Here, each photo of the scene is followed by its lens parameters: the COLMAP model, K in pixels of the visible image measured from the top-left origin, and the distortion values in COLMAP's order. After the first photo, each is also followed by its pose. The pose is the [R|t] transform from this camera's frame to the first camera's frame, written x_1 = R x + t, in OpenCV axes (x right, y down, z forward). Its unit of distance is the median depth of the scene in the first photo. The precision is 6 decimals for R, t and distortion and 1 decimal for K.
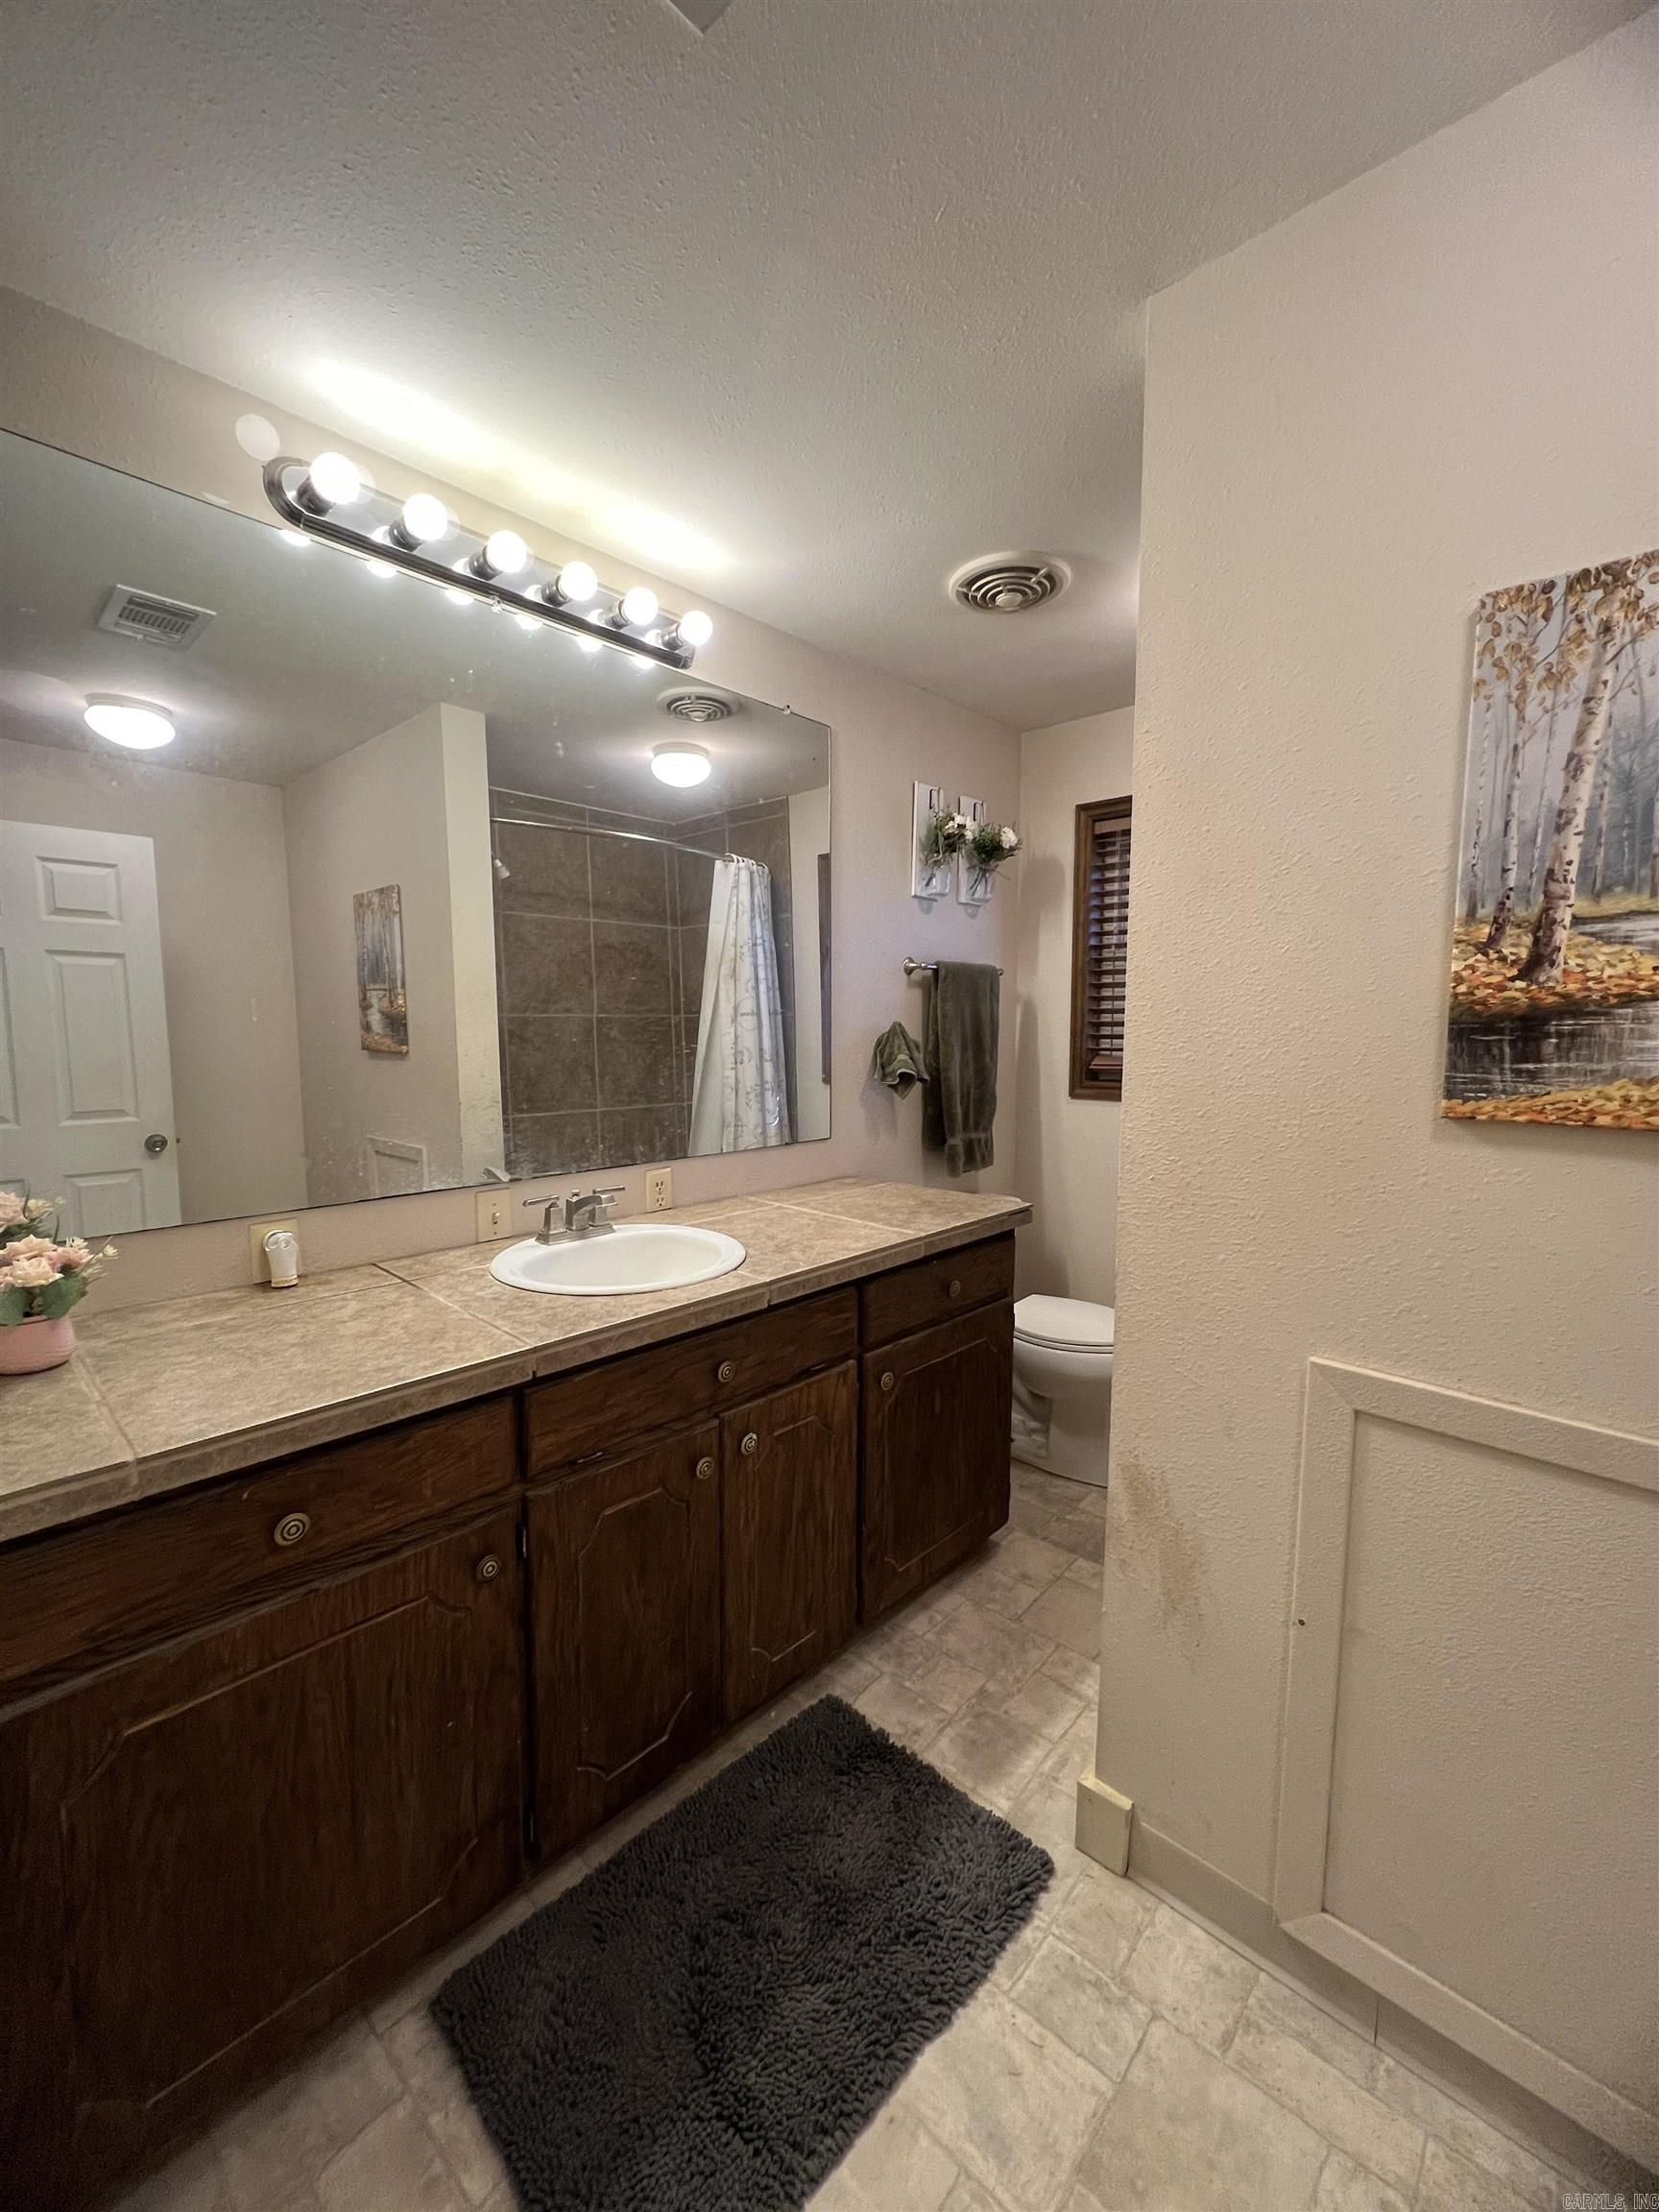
lens RADIAL K [[887.7, 0, 829.4], [0, 887.7, 1112.3], [0, 0, 1]] dist [0.000053, -0.000067]
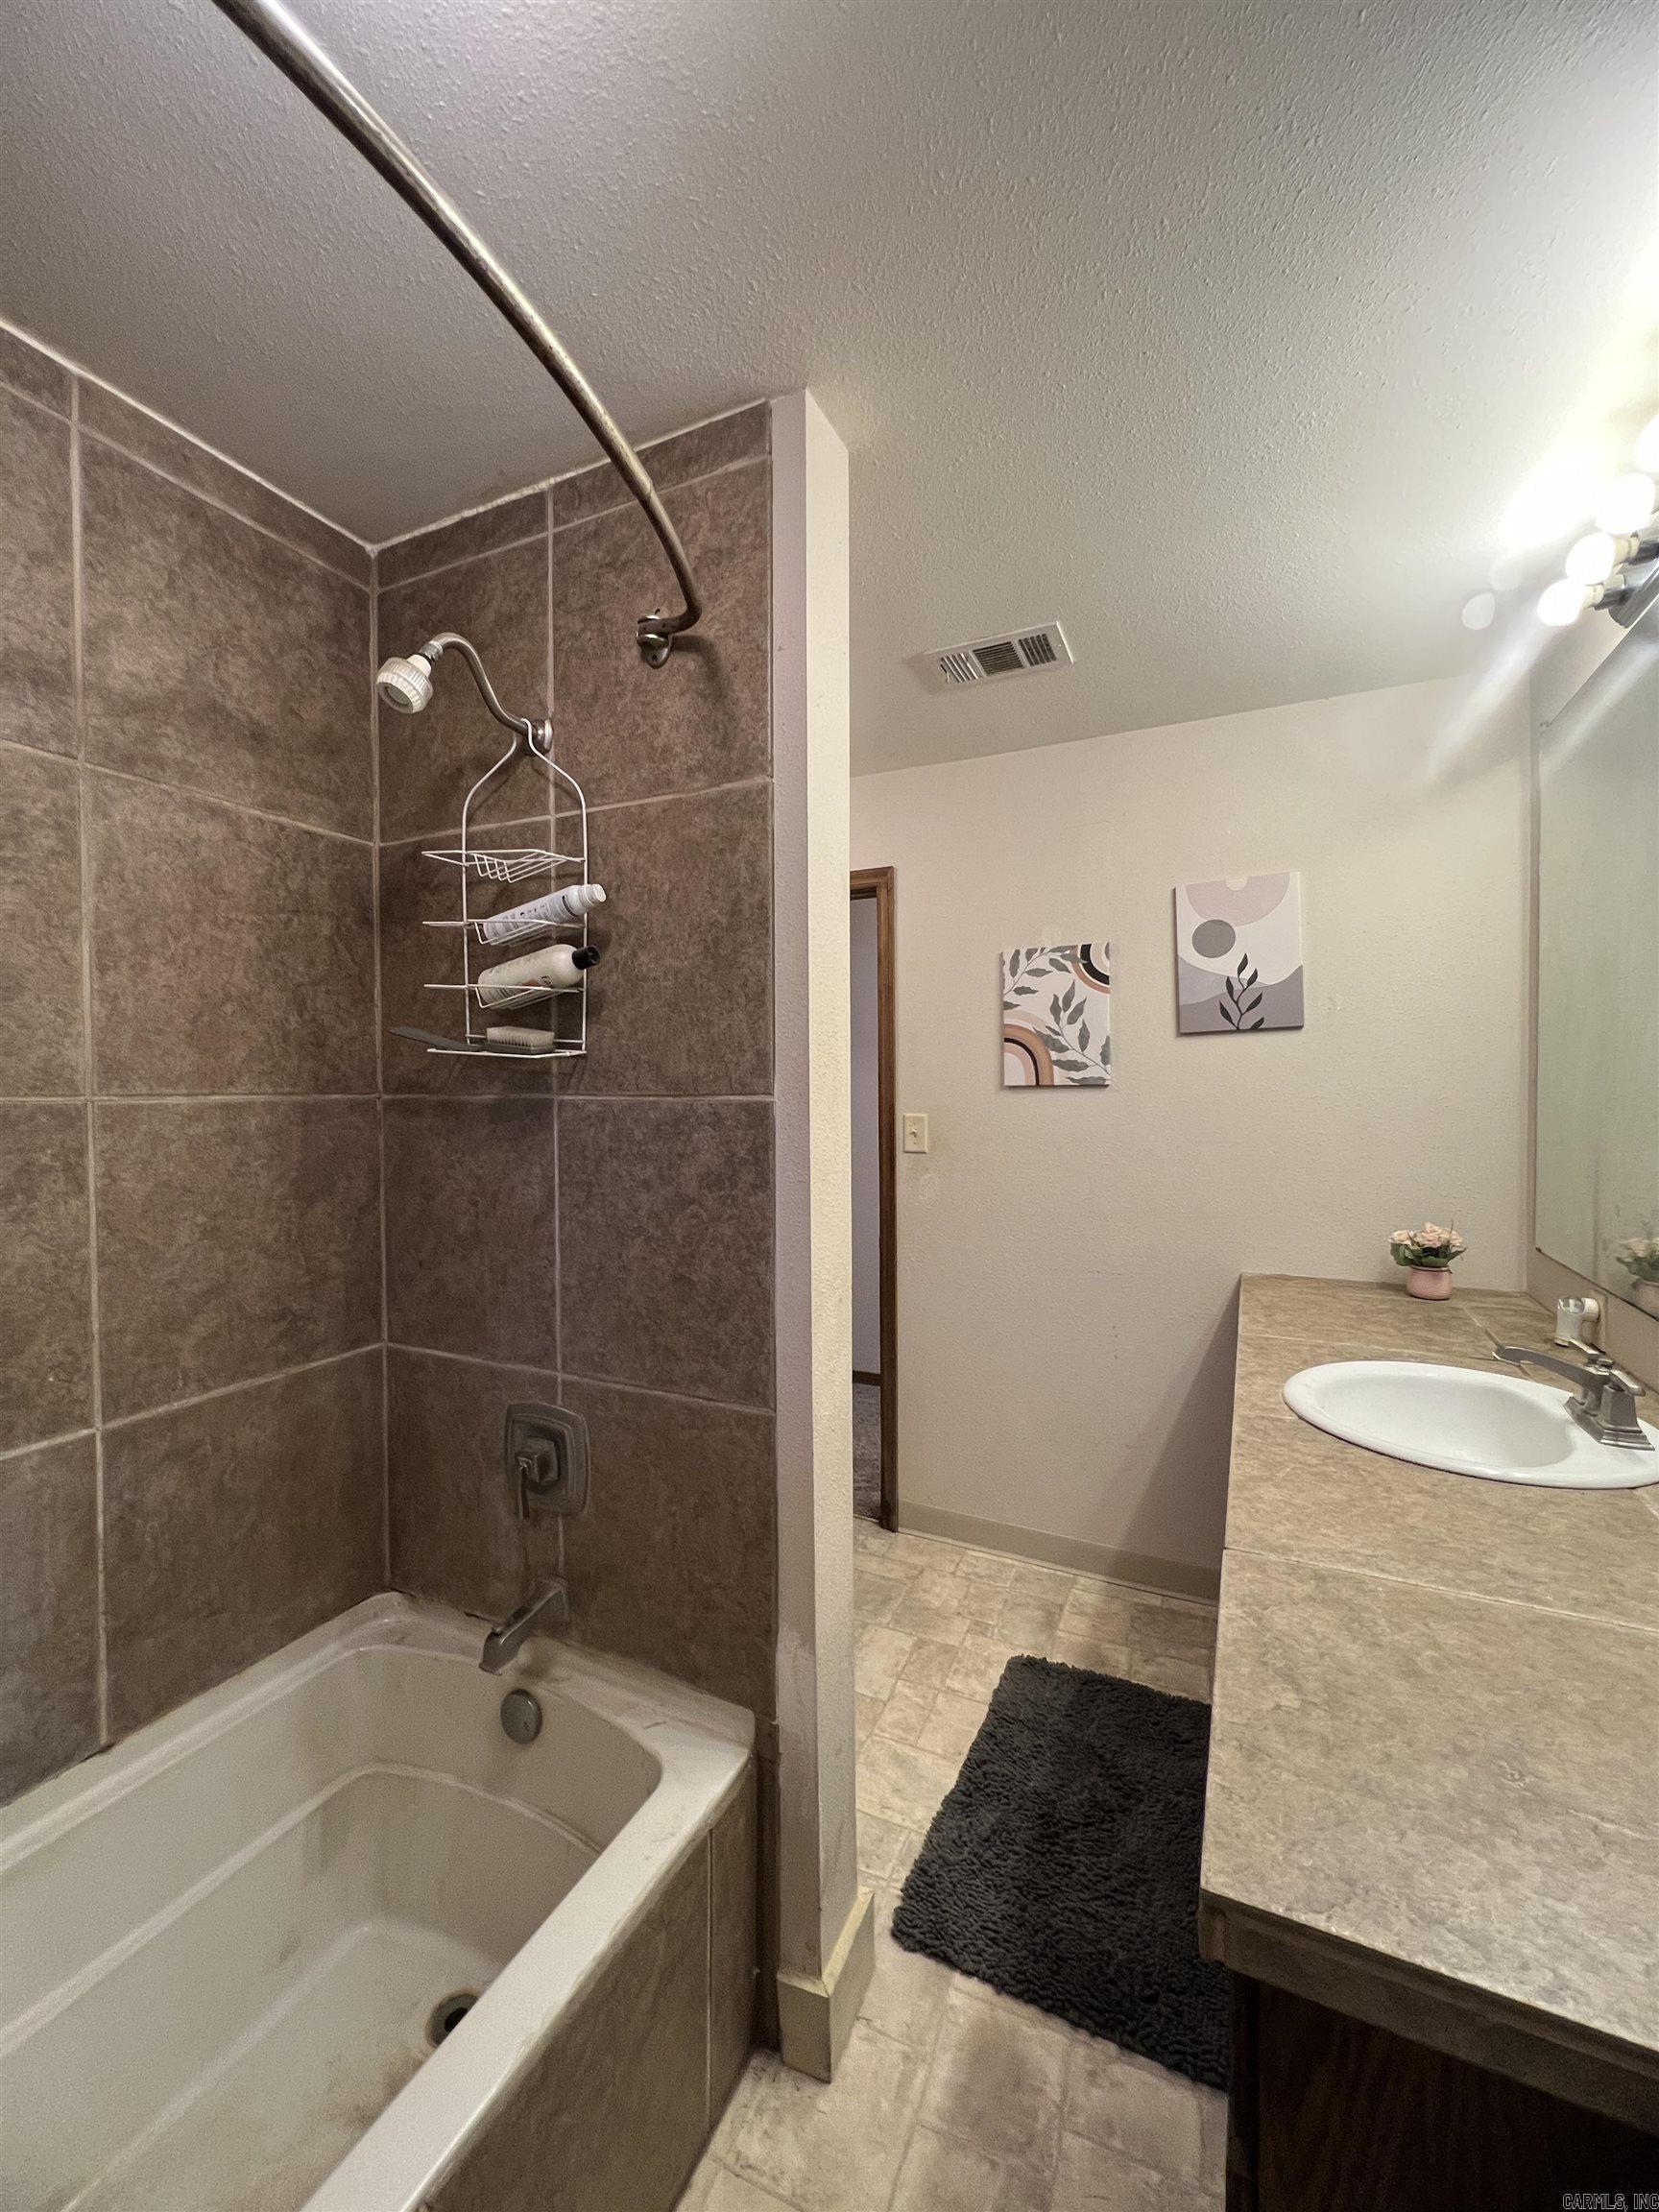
lens RADIAL K [[887.7, 0, 828.9], [0, 887.7, 1104.3], [0, 0, 1]] dist [0.000053, -0.000067]
pose [[-0.952268, 0.010210, -0.305092, 0.565267], [-0.026267, 0.992993, 0.115217, -0.194383], [0.304131, 0.117731, -0.945327, 1.658808]]
